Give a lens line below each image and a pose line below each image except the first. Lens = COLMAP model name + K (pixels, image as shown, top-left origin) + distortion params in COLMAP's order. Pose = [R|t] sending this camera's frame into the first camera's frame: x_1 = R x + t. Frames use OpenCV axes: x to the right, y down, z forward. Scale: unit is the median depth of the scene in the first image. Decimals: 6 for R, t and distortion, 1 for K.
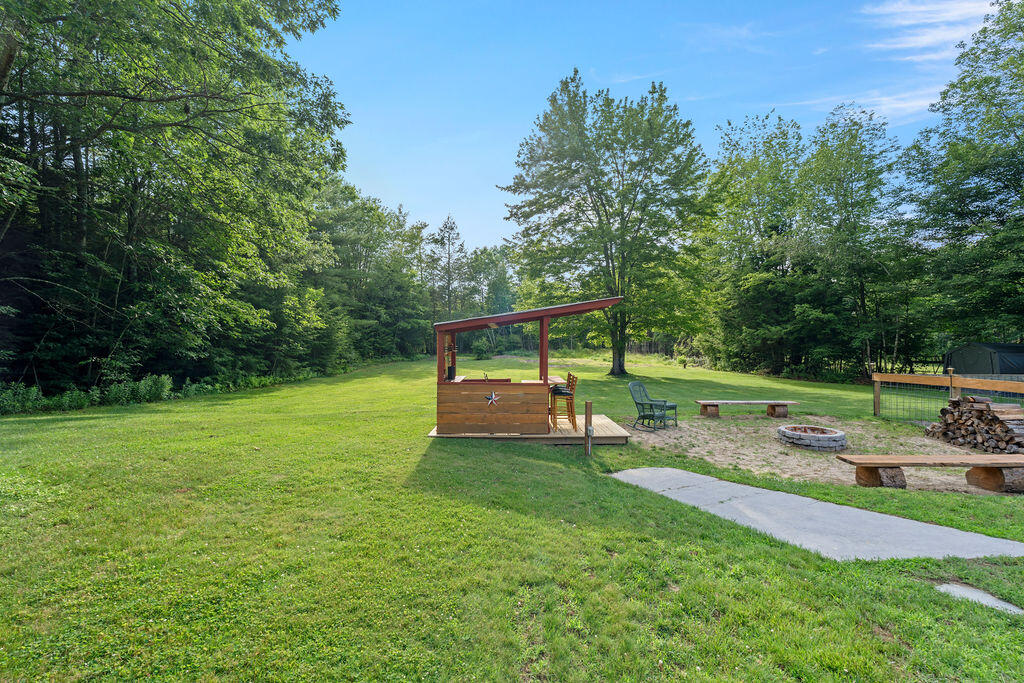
lens RADIAL K [[454.4, 0, 512.0], [0, 454.4, 341.5], [0, 0, 1]] dist [-0.001405, -0.000244]
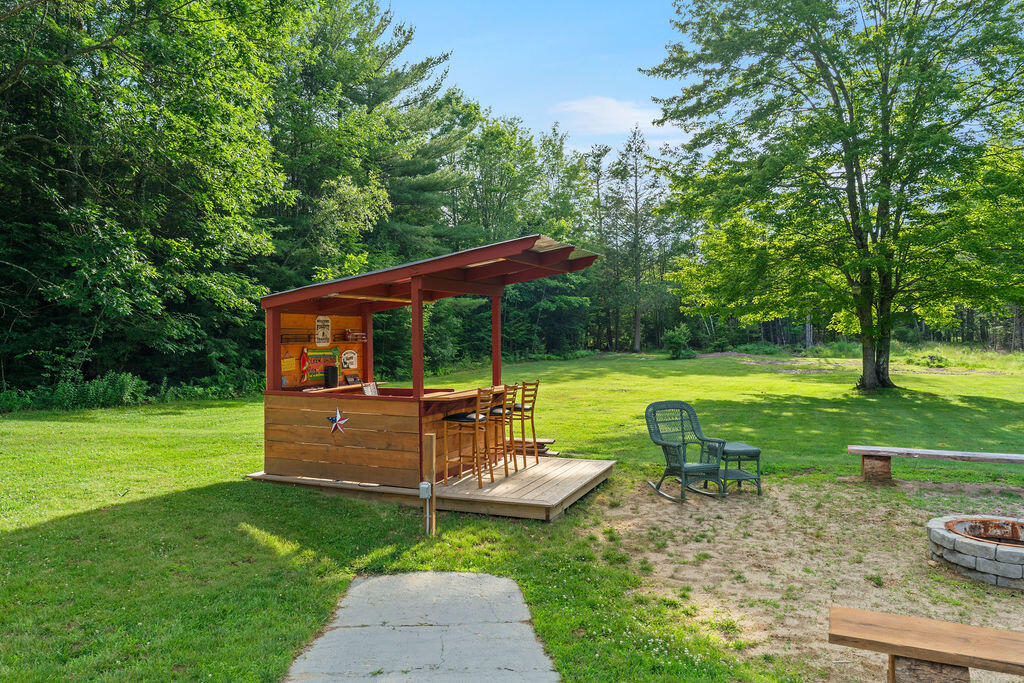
lens RADIAL K [[693.3, 0, 512.0], [0, 693.3, 341.5], [0, 0, 1]] dist [0.006848, 0.003923]
pose [[0.921287, 0.000102, -0.388884, 0.166727], [0.005785, 0.999886, 0.013968, 0.003426], [0.388841, -0.015118, 0.921181, 0.083201]]
